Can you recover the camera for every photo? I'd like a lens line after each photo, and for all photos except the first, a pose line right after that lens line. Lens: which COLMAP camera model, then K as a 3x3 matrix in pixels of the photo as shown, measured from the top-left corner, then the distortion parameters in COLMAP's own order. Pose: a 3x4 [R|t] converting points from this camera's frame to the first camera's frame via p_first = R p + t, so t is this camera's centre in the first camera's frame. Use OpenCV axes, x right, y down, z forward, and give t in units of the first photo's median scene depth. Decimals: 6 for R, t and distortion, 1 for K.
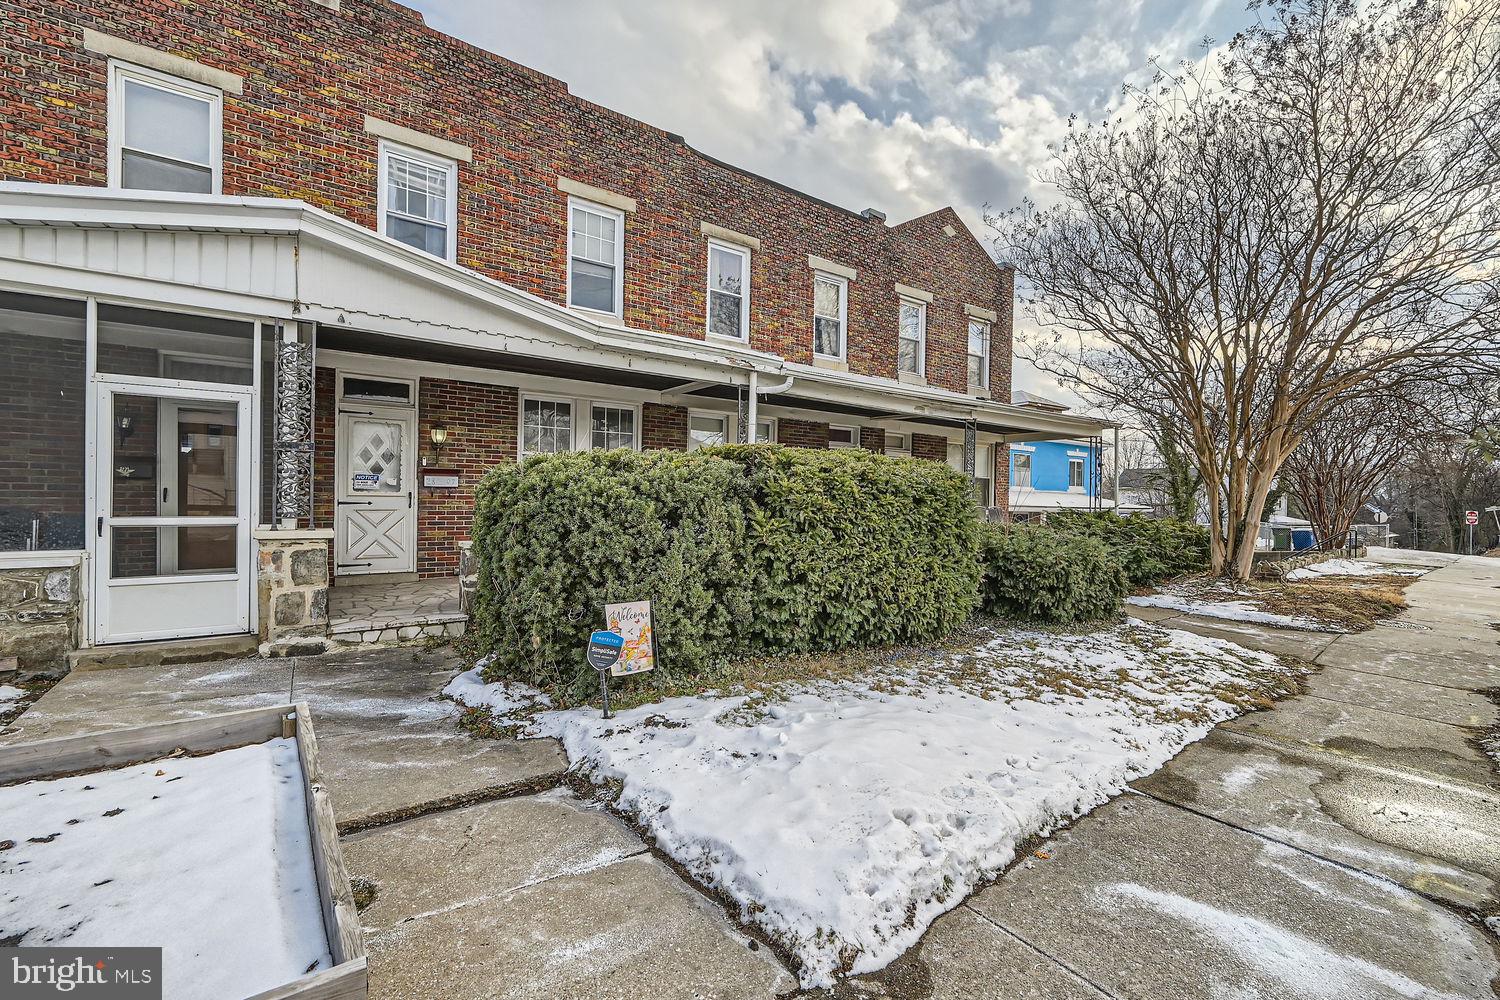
lens RADIAL K [[647.3, 0, 751.0], [0, 647.3, 500.4], [0, 0, 1]] dist [-0.000842, 0.000308]
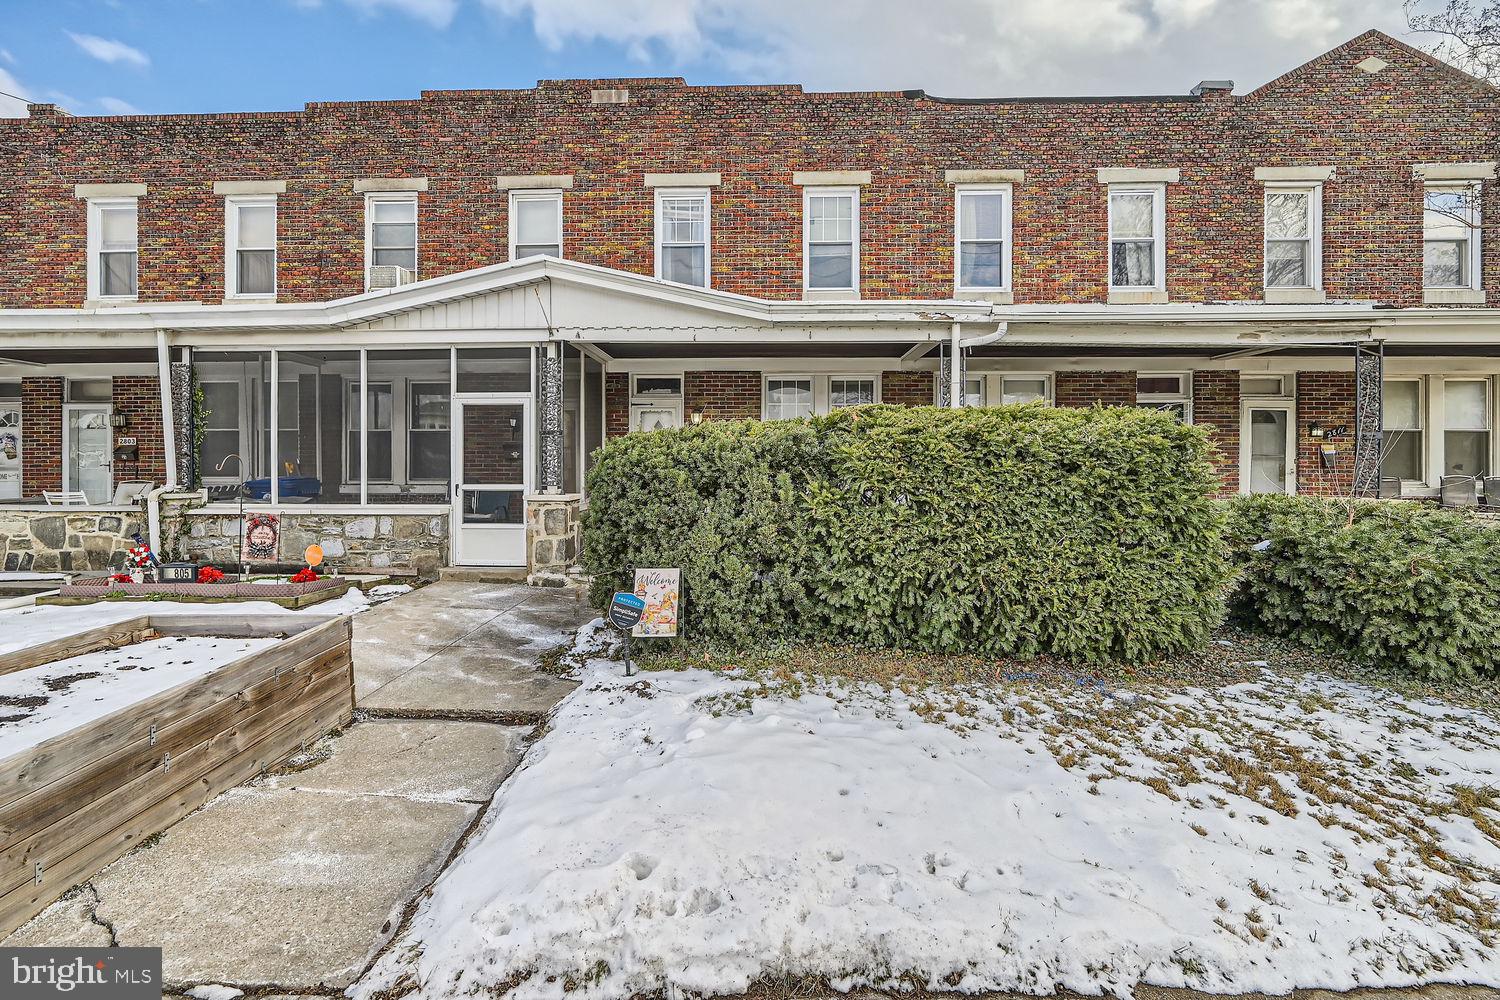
lens RADIAL K [[599.4, 0, 709.2], [0, 599.4, 463.6], [0, 0, 1]] dist [-0.000872, -0.000061]
pose [[0.784662, -0.016294, -0.619710, 0.341909], [0.007456, 0.999830, -0.016848, 0.004790], [0.619879, 0.008599, 0.784650, 0.212747]]
